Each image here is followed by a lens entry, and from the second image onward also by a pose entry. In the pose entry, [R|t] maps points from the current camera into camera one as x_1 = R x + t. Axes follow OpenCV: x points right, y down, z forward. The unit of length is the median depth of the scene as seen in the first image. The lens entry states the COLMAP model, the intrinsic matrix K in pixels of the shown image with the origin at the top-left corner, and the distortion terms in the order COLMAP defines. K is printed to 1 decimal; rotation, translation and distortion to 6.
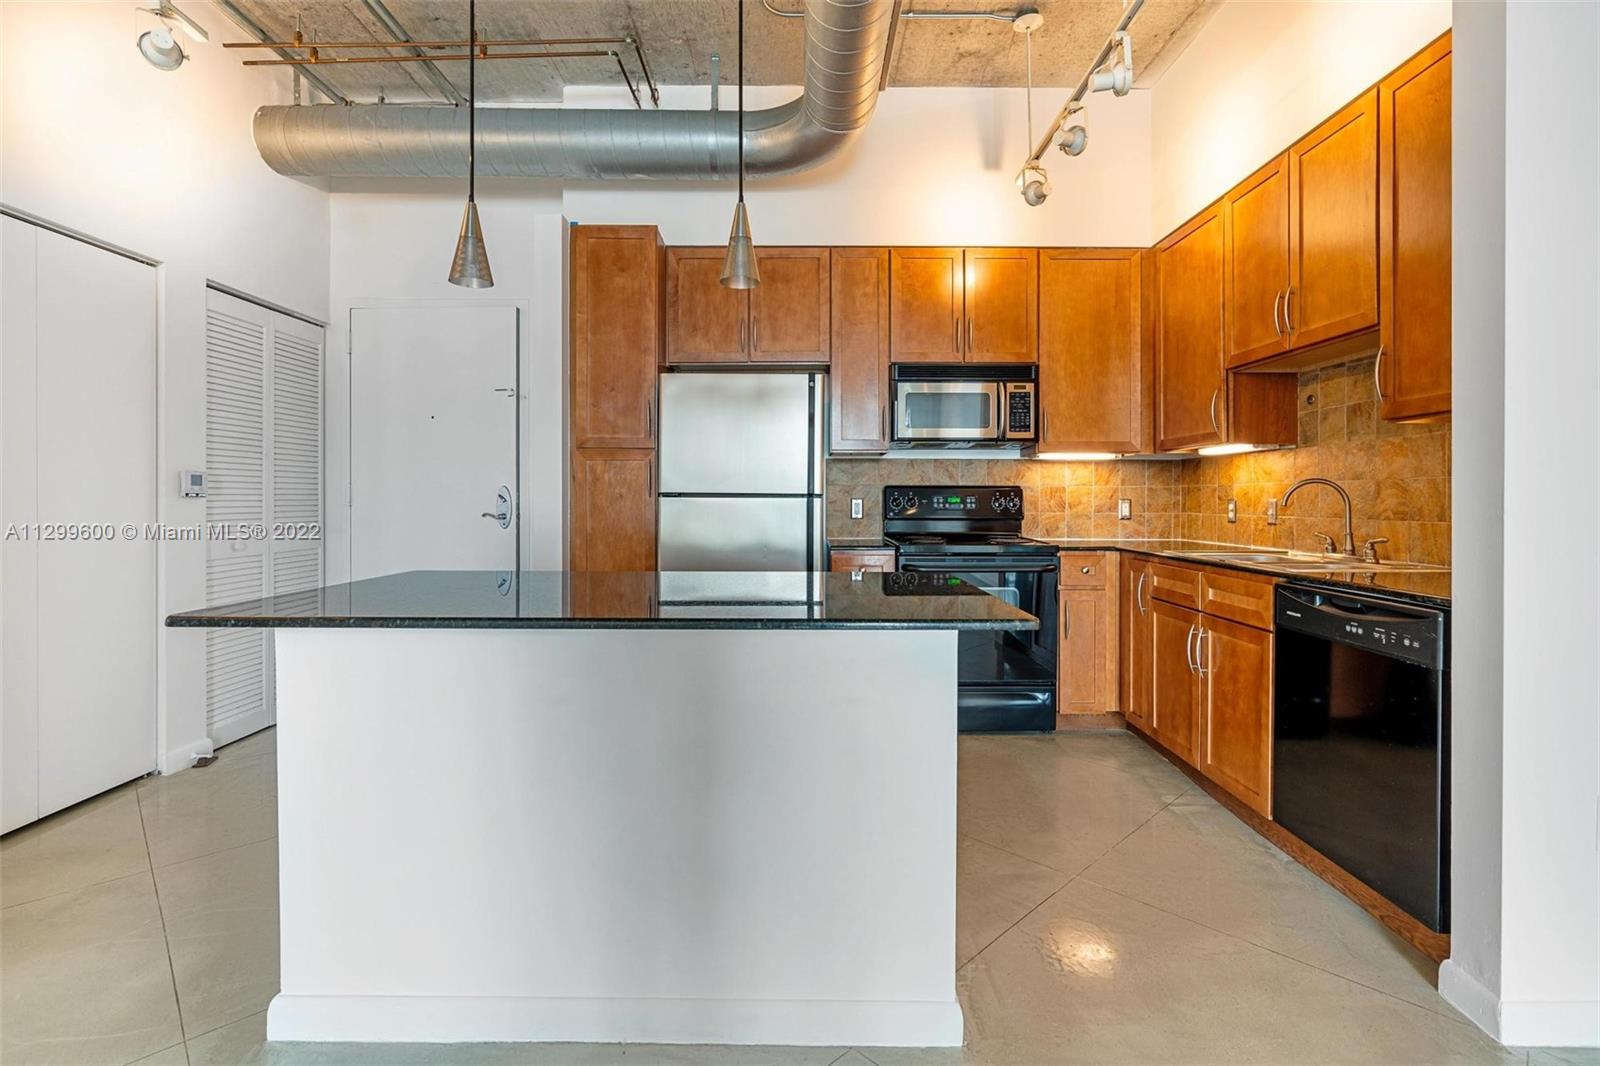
lens RADIAL K [[735.9, 0, 800.9], [0, 735.9, 501.7], [0, 0, 1]] dist [-0.008657, 0.004080]
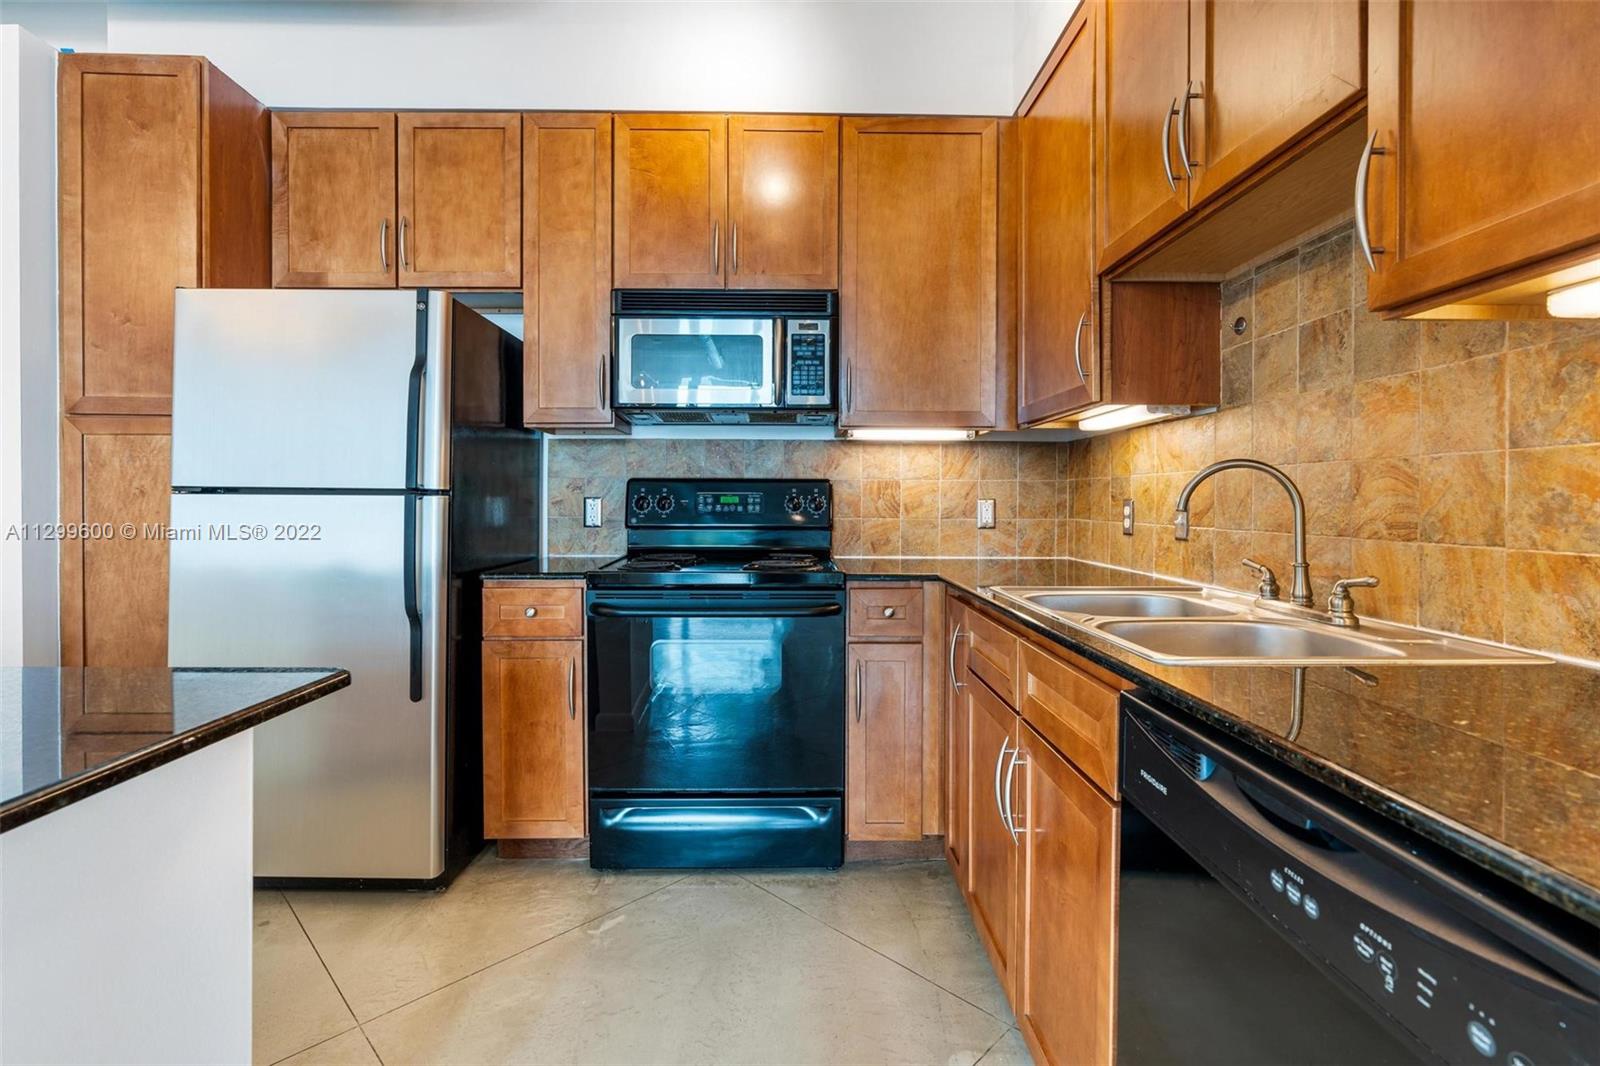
lens RADIAL K [[735.9, 0, 785.4], [0, 735.9, 504.7], [0, 0, 1]] dist [-0.008657, 0.004080]
pose [[0.999923, 0.001424, 0.012351, 0.281971], [-0.001469, 0.999992, 0.003624, -0.000200], [-0.012345, -0.003642, 0.999917, 0.364228]]
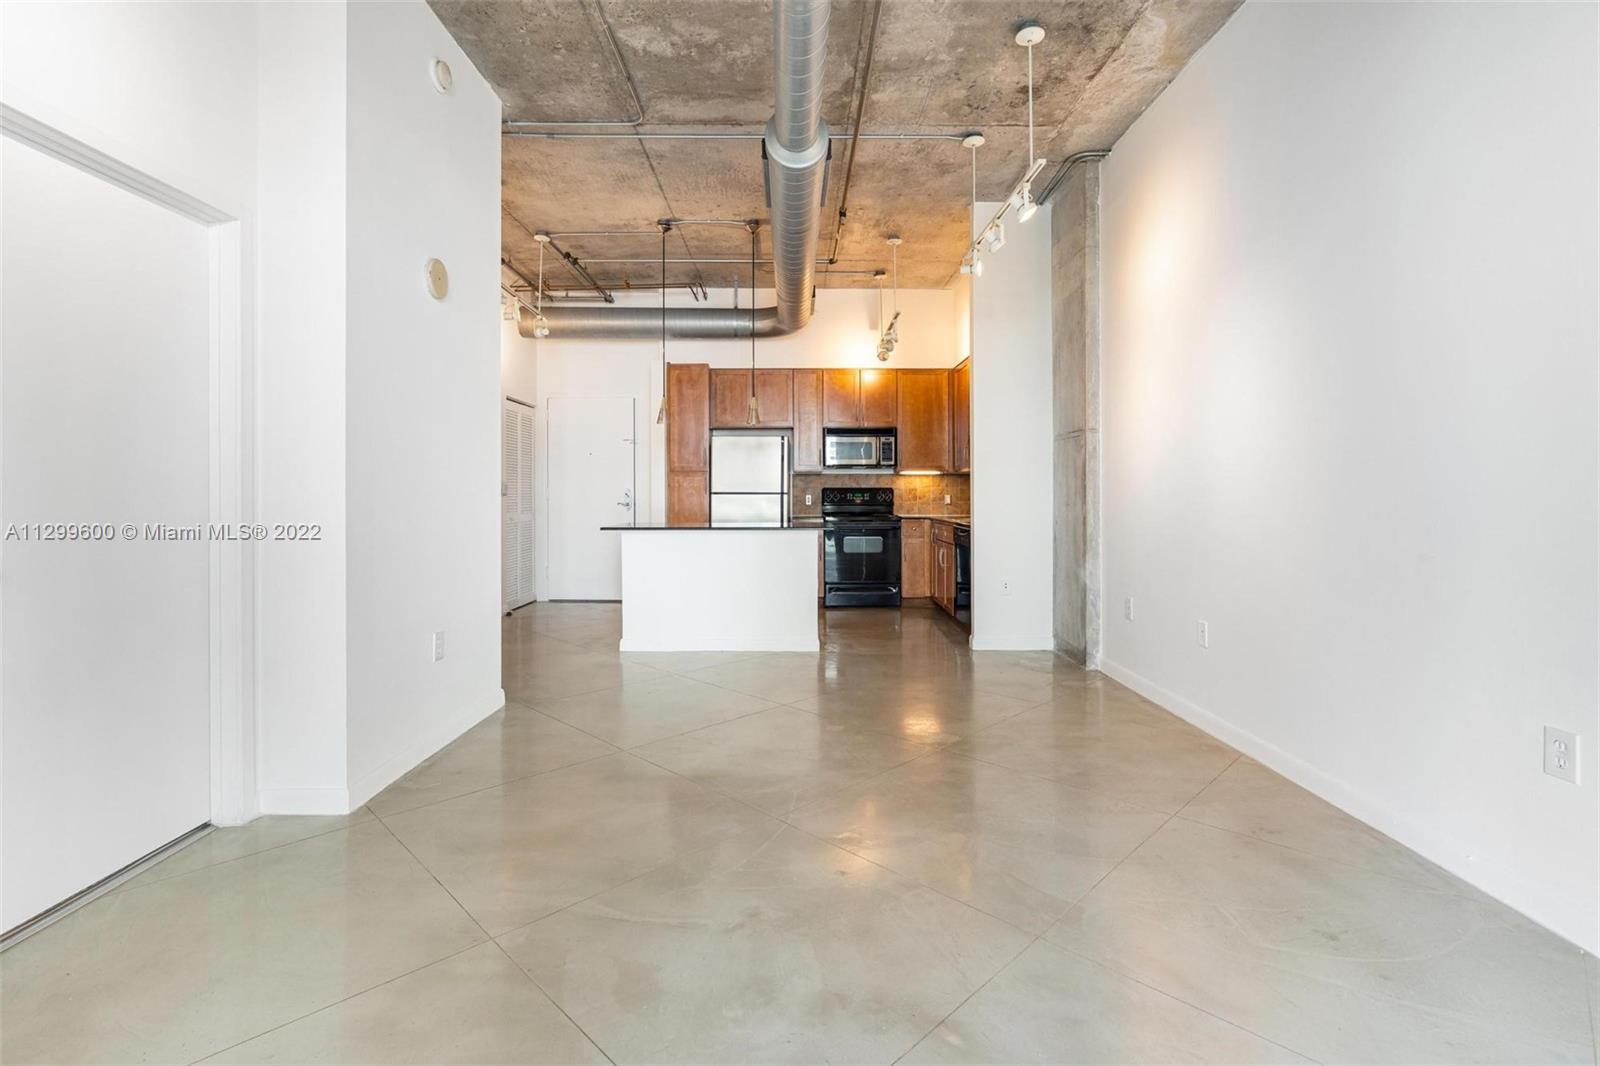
lens RADIAL K [[735.9, 0, 808.2], [0, 735.9, 495.2], [0, 0, 1]] dist [-0.008657, 0.004080]
pose [[0.999788, -0.004117, 0.020171, 0.041919], [0.004197, 0.999983, -0.003925, 0.005227], [-0.020155, 0.004009, 0.999789, -1.058089]]
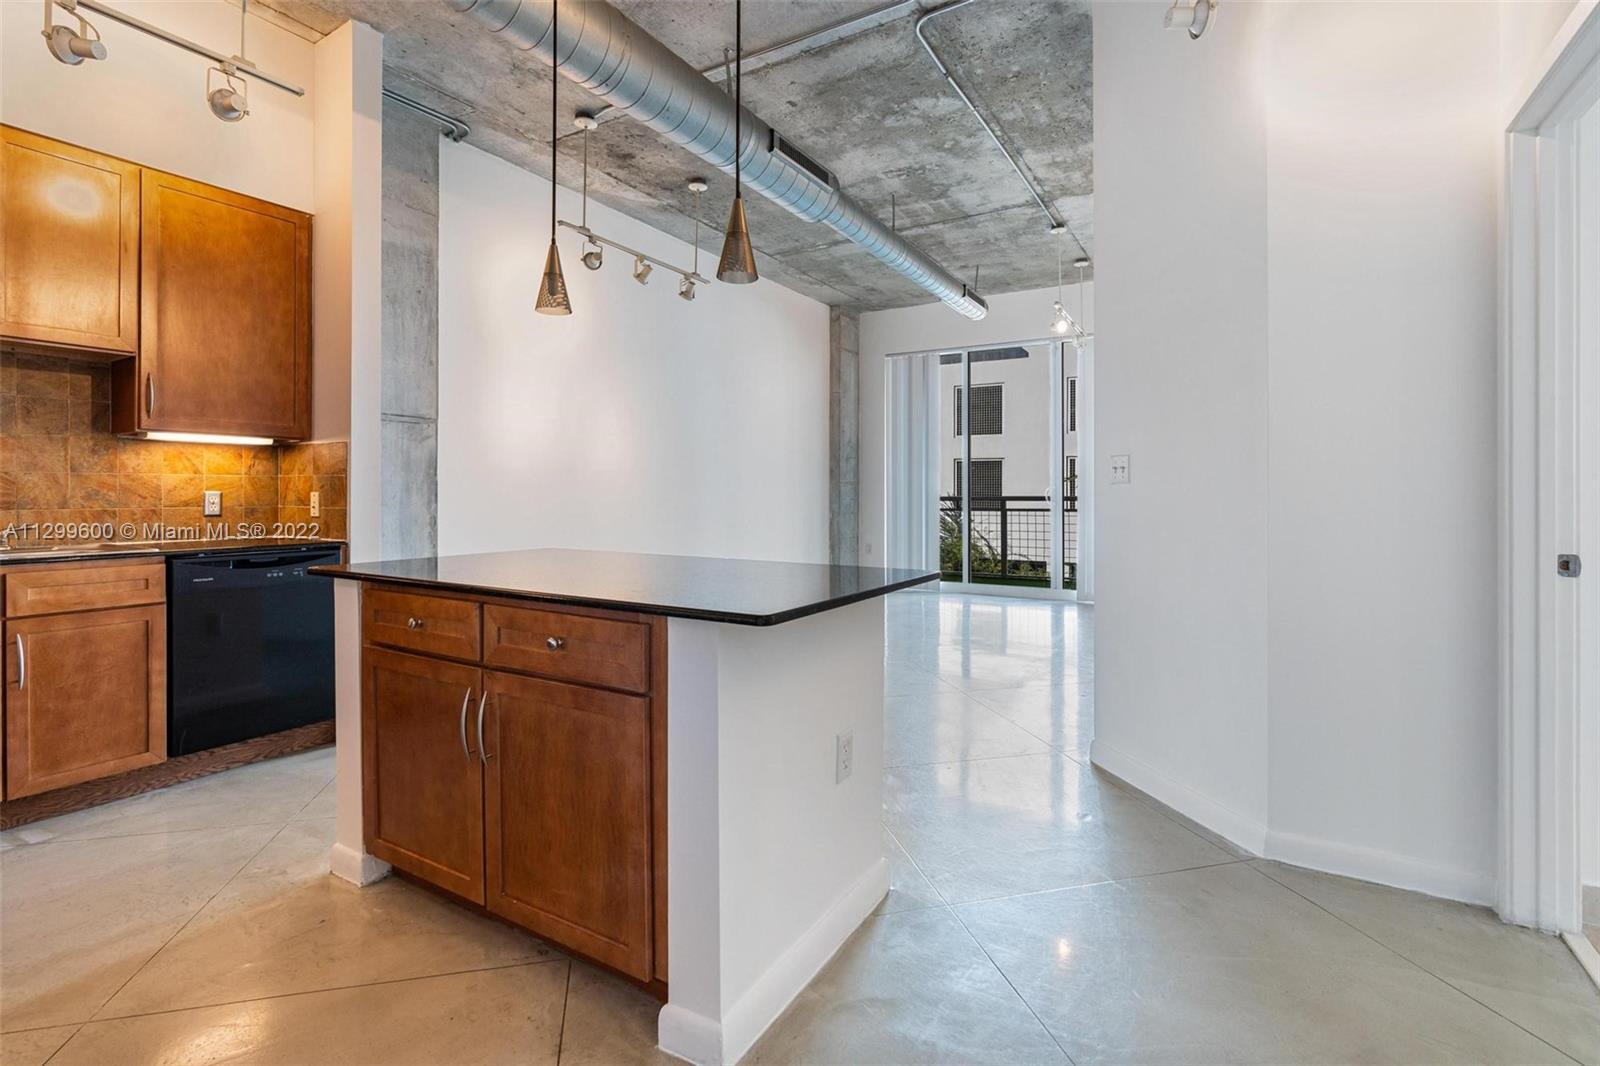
lens RADIAL K [[735.9, 0, 794.1], [0, 735.9, 495.0], [0, 0, 1]] dist [-0.008657, 0.004080]
pose [[-0.851551, -0.005576, 0.524243, -0.543325], [-0.001352, 0.999963, 0.008439, -0.005392], [-0.524271, 0.006477, -0.851527, 0.947344]]
